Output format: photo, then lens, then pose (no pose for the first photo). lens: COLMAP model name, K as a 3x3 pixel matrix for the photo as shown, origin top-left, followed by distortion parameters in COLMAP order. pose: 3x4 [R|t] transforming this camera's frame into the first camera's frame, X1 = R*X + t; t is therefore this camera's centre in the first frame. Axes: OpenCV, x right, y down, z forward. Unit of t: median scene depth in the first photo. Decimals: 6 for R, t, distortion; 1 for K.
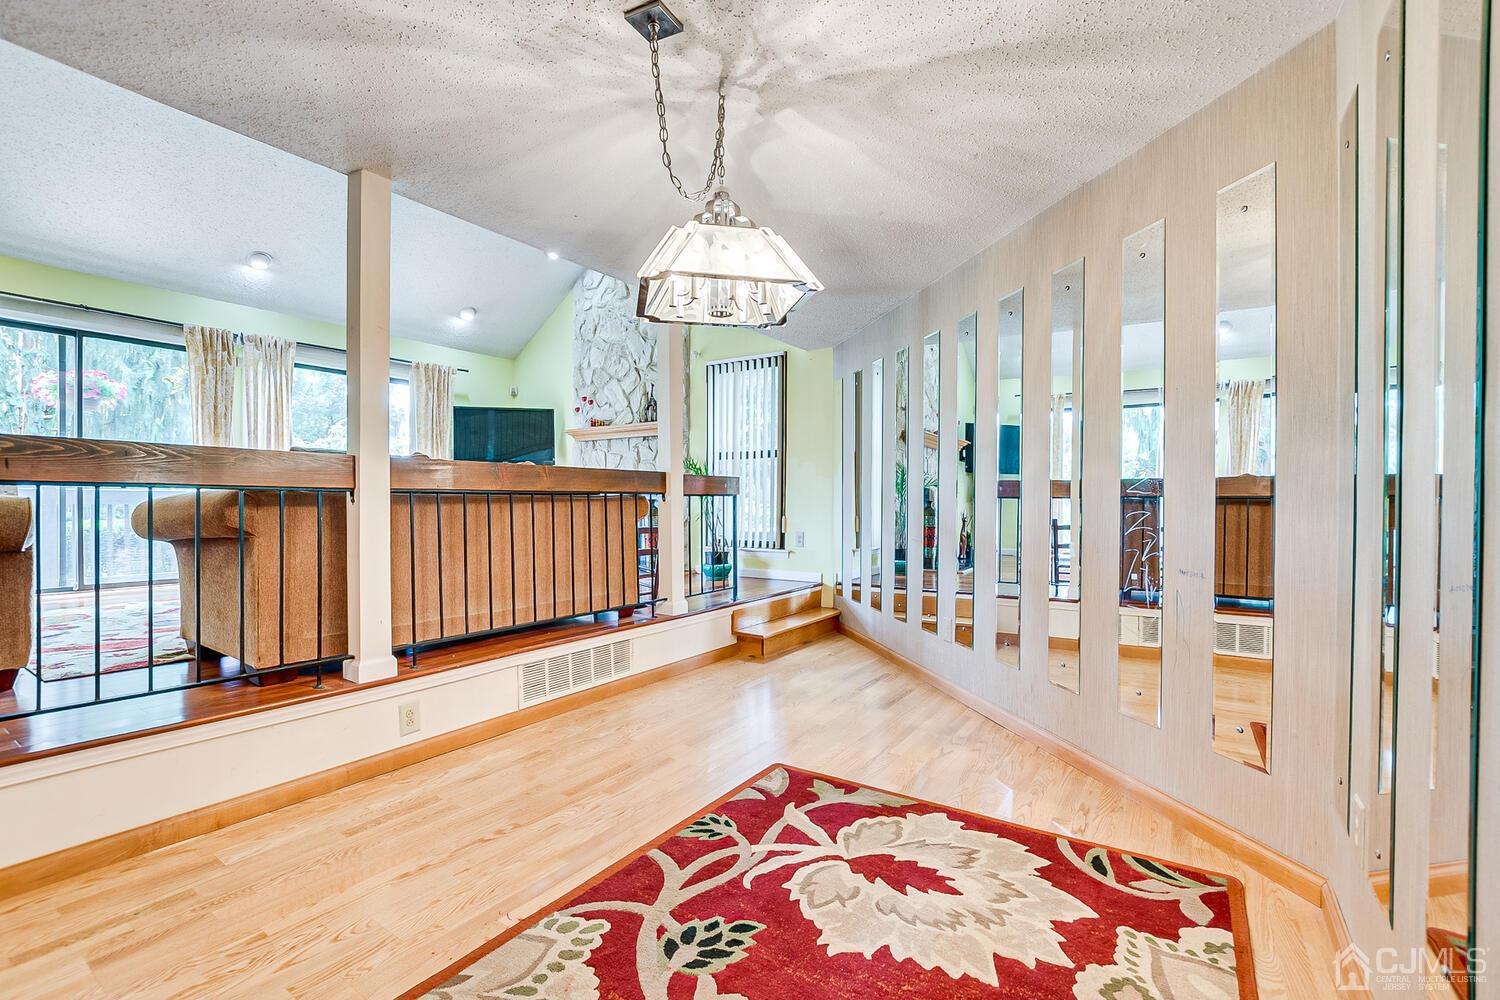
lens RADIAL K [[660.3, 0, 749.1], [0, 660.3, 513.3], [0, 0, 1]] dist [-0.021935, 0.003100]
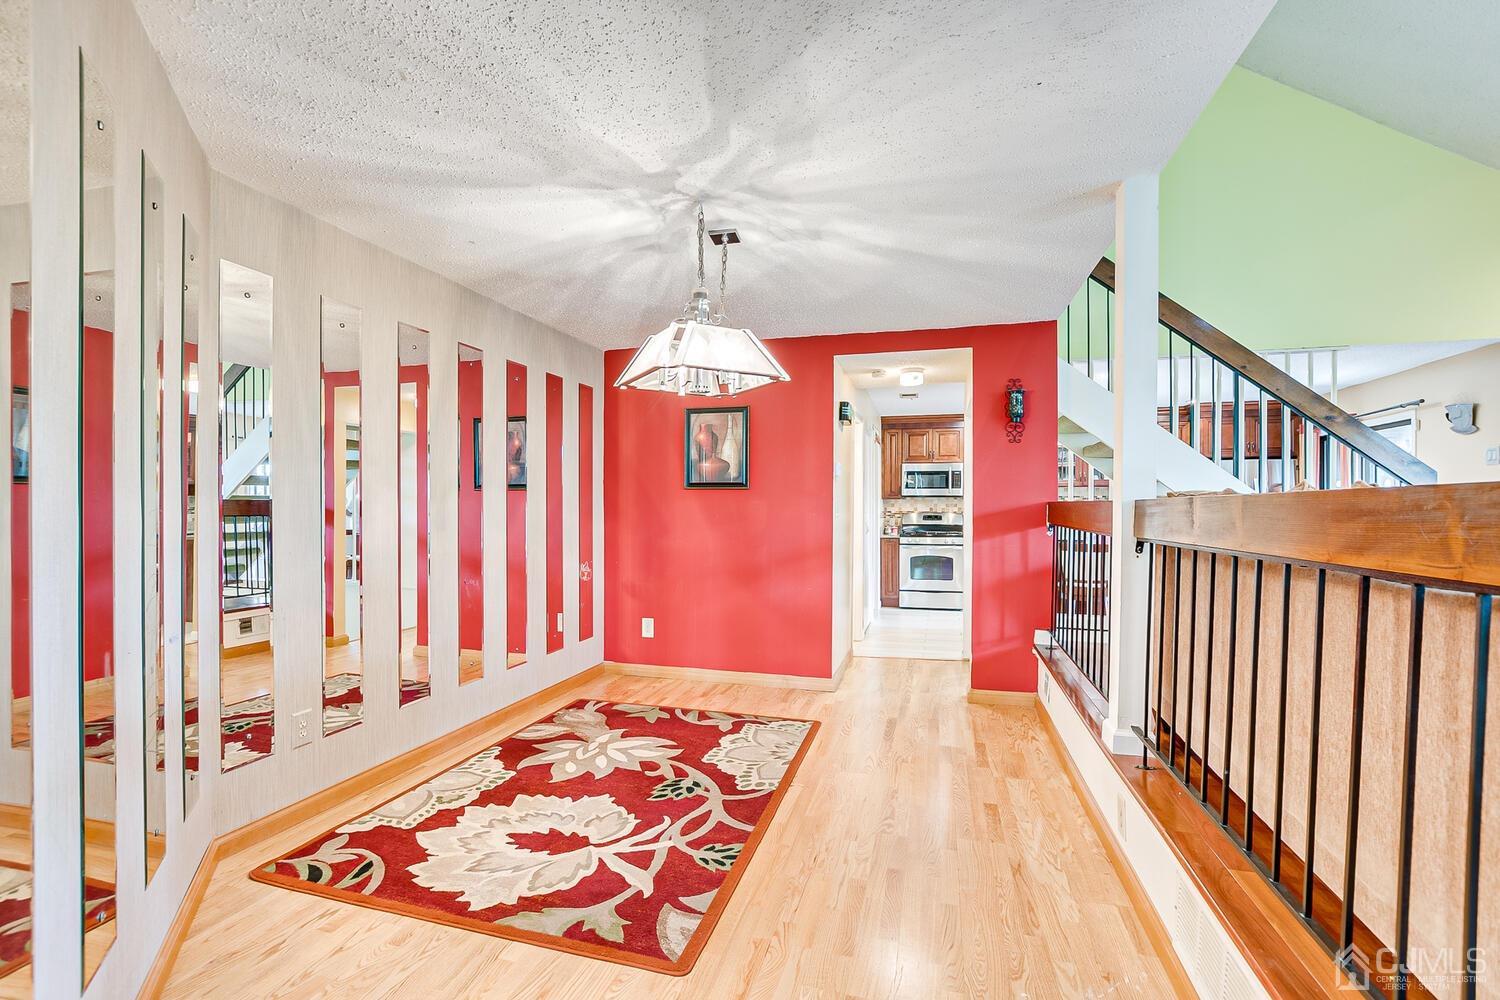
lens RADIAL K [[660.3, 0, 745.9], [0, 660.3, 510.8], [0, 0, 1]] dist [-0.021935, 0.003100]
pose [[-0.952712, -0.005478, -0.303826, 0.247305], [-0.013513, 0.999612, 0.024352, -0.114499], [0.303574, 0.027306, -0.952416, 2.214125]]
